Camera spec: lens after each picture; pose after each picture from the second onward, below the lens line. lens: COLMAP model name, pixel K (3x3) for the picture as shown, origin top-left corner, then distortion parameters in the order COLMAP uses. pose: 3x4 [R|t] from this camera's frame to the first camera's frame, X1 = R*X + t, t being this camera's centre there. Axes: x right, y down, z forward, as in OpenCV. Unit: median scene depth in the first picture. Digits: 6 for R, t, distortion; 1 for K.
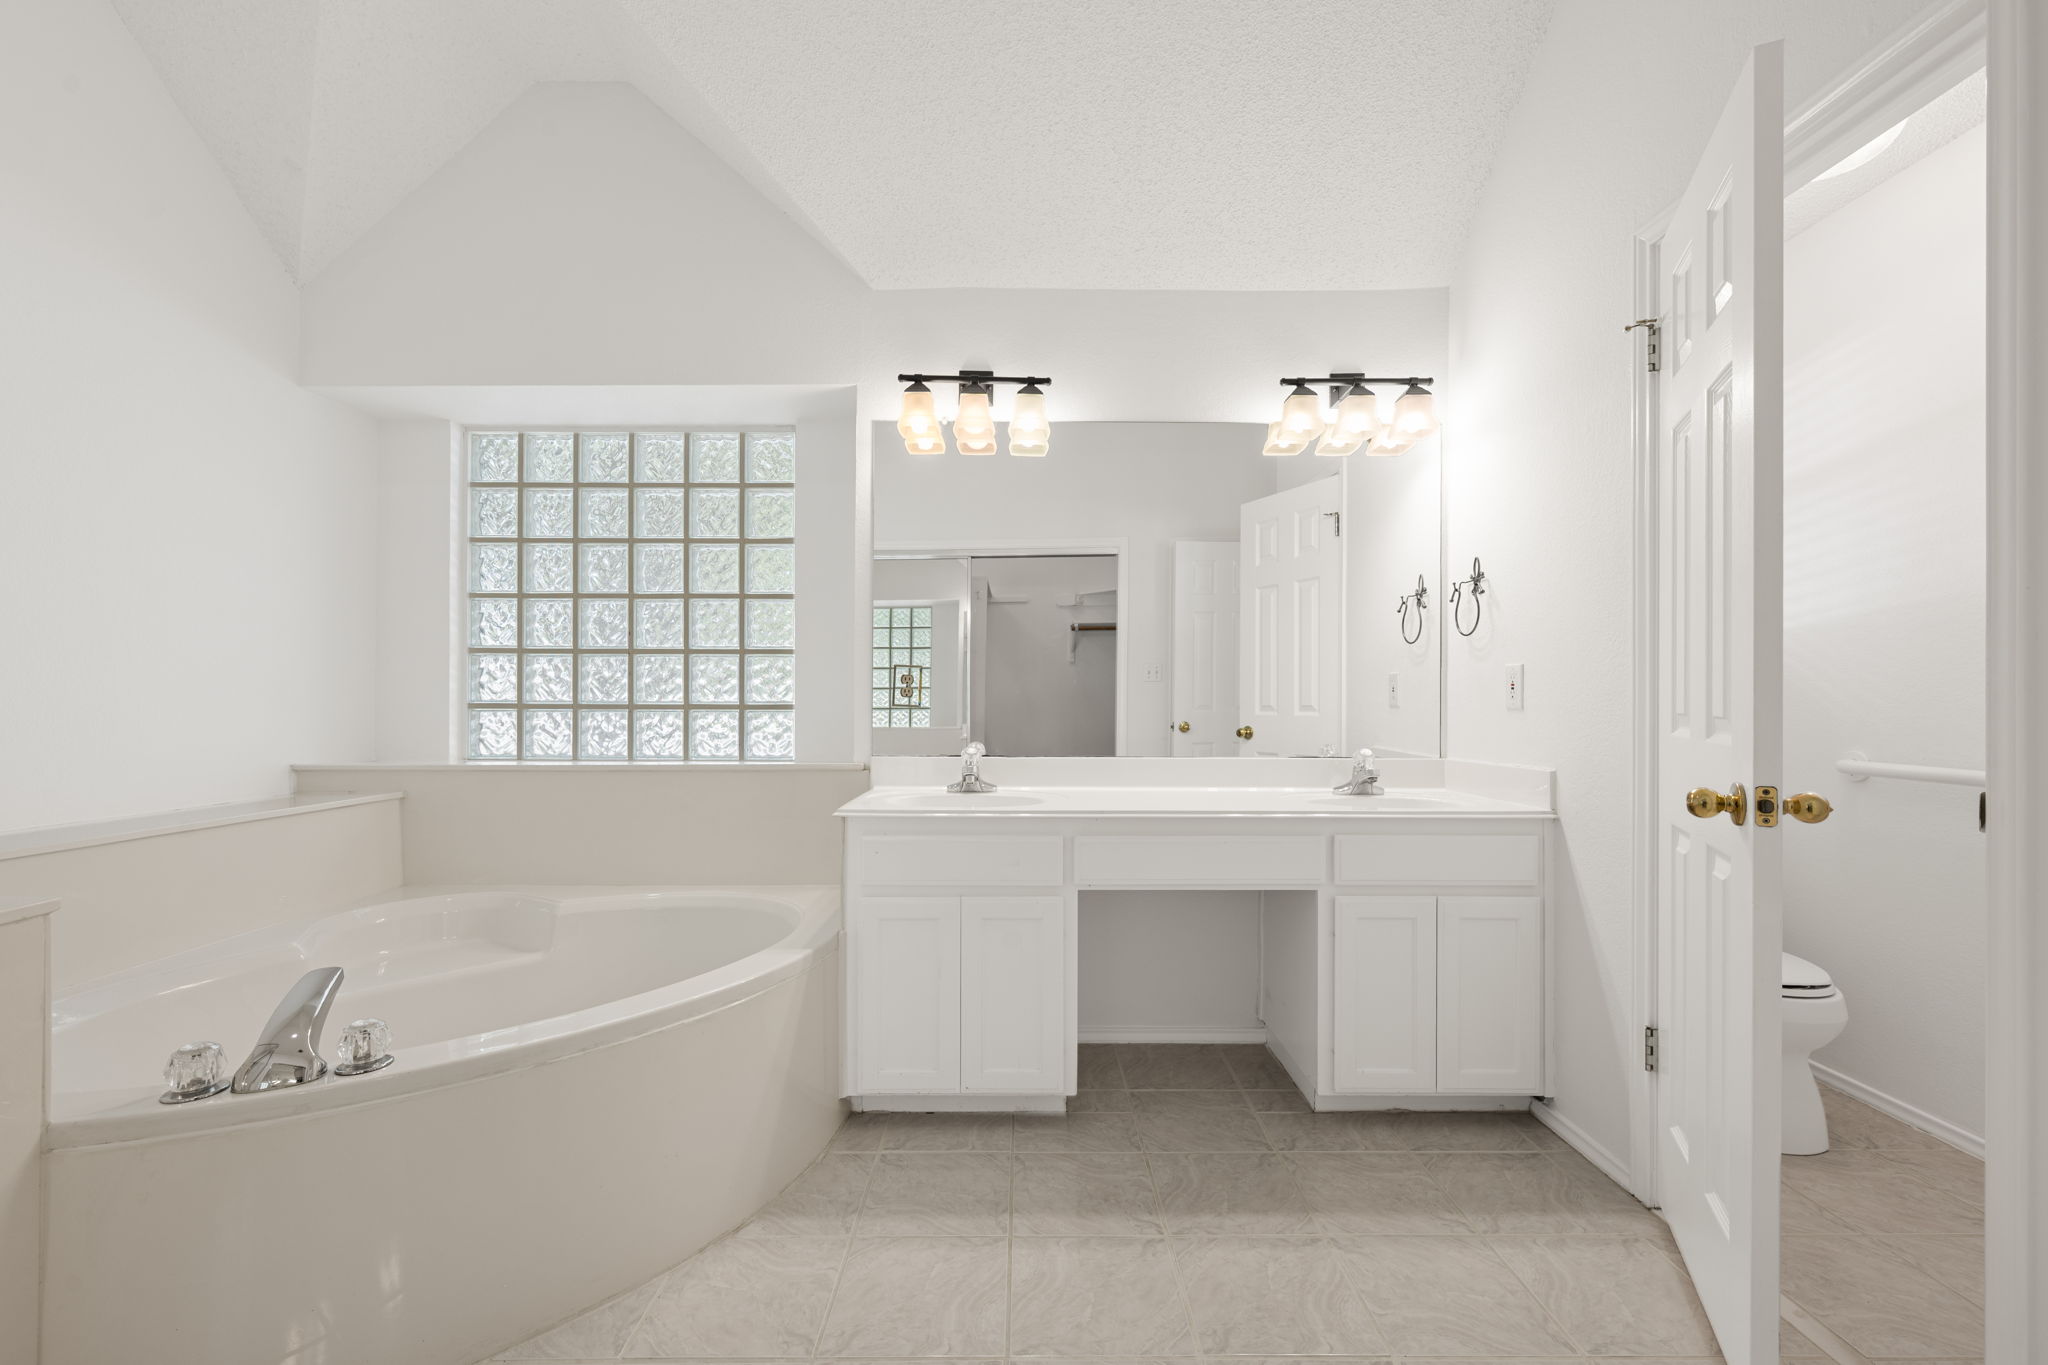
lens RADIAL K [[847.4, 0, 1027.6], [0, 847.4, 699.2], [0, 0, 1]] dist [-0.001645, -0.000371]
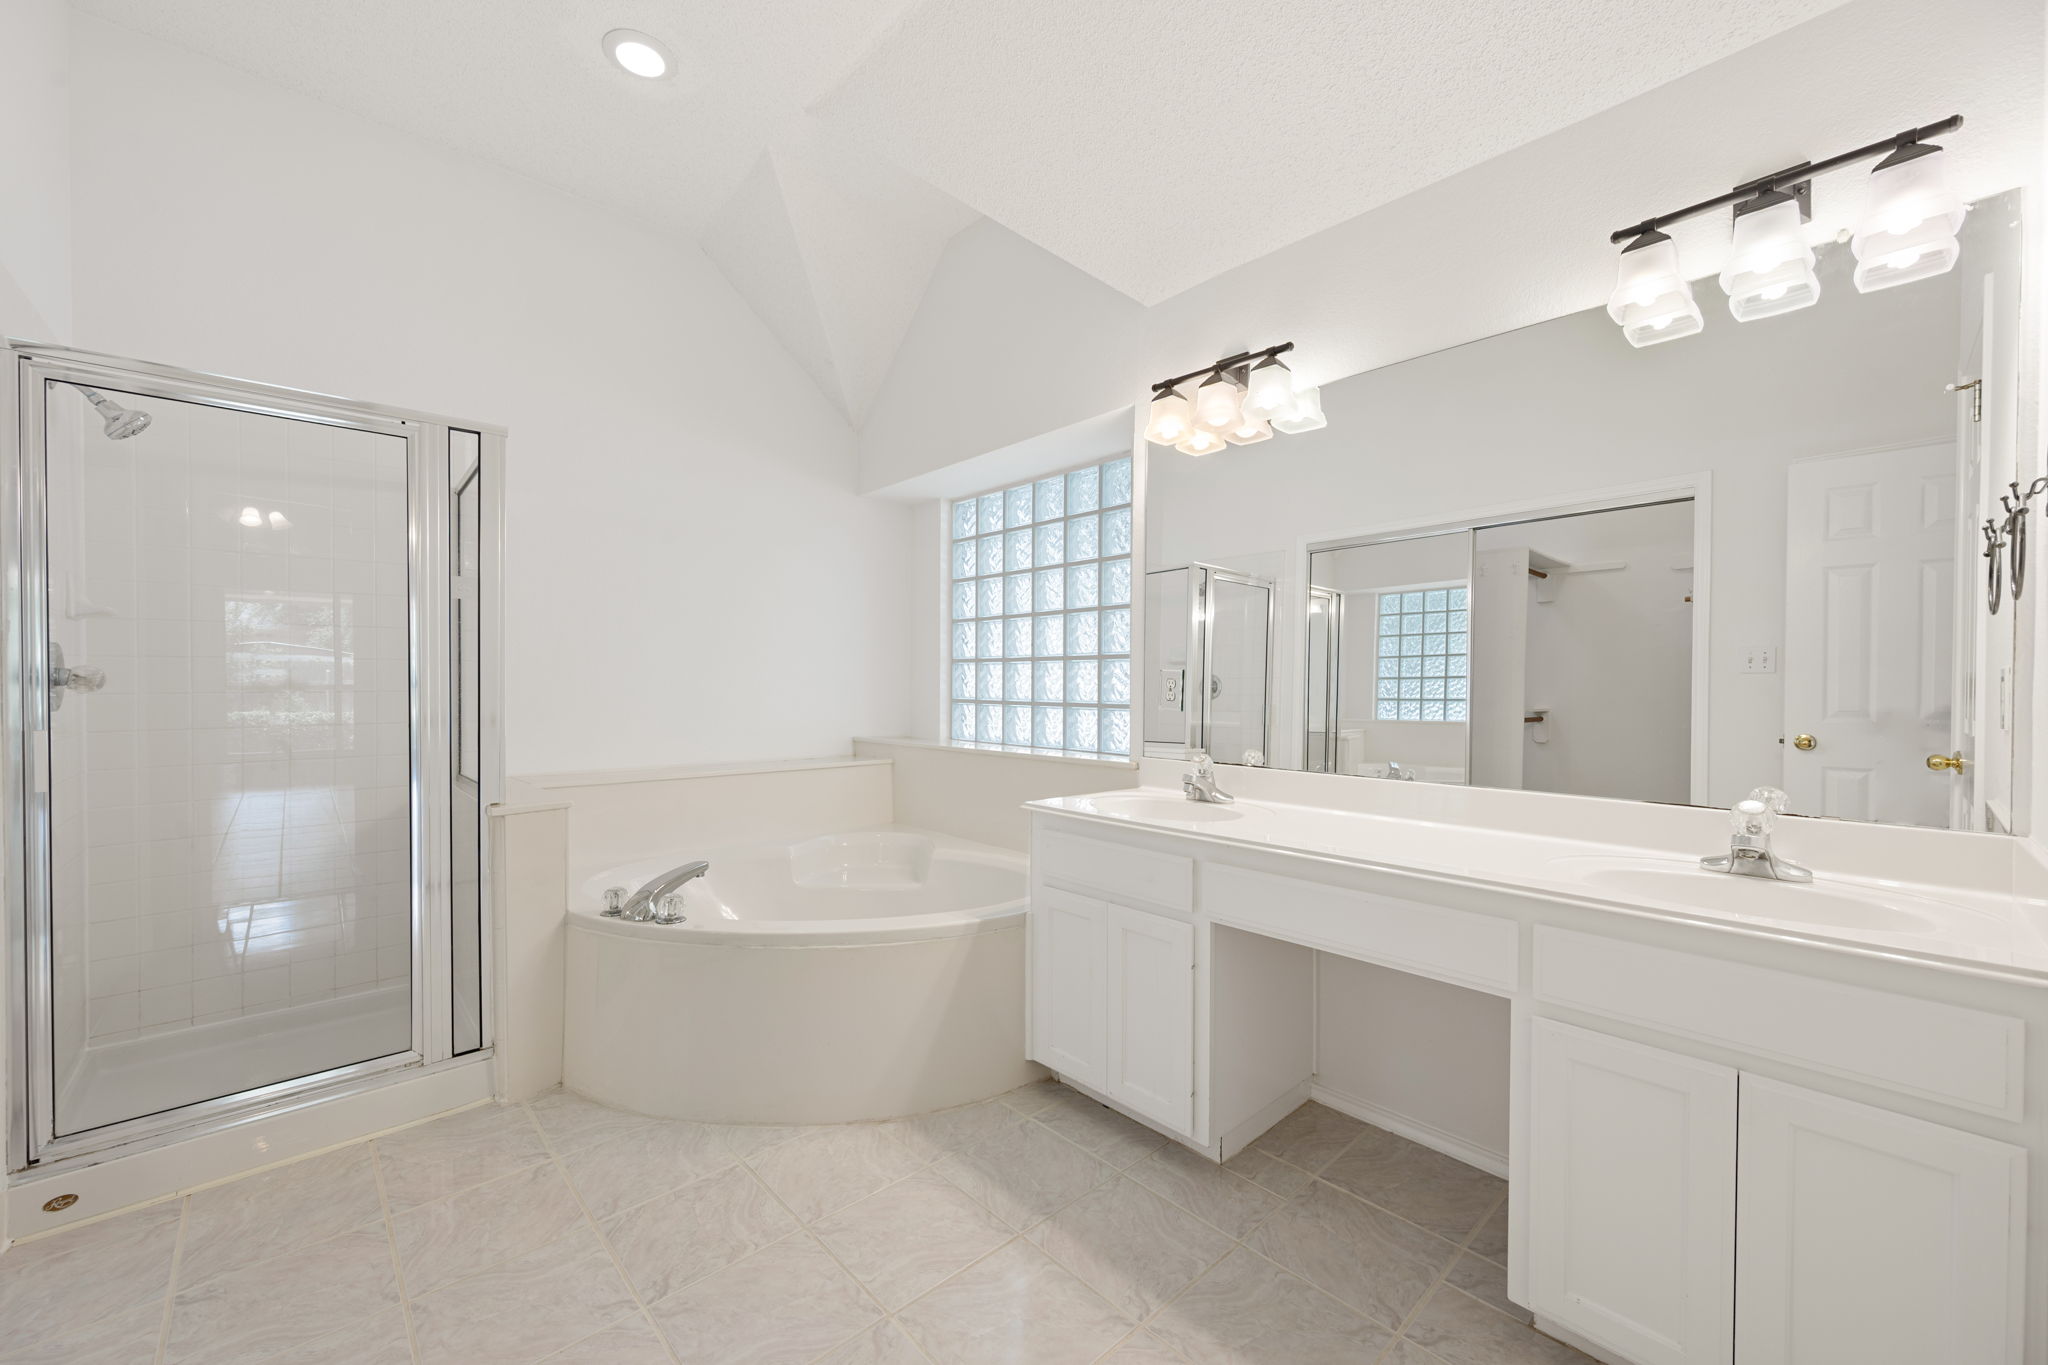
lens RADIAL K [[801.6, 0, 1026.9], [0, 801.6, 691.7], [0, 0, 1]] dist [-0.001362, 0.000037]
pose [[0.673324, 0.008100, -0.739303, 0.562583], [-0.002459, 0.999959, 0.008716, -0.026638], [0.739343, -0.004051, 0.673316, 0.285456]]
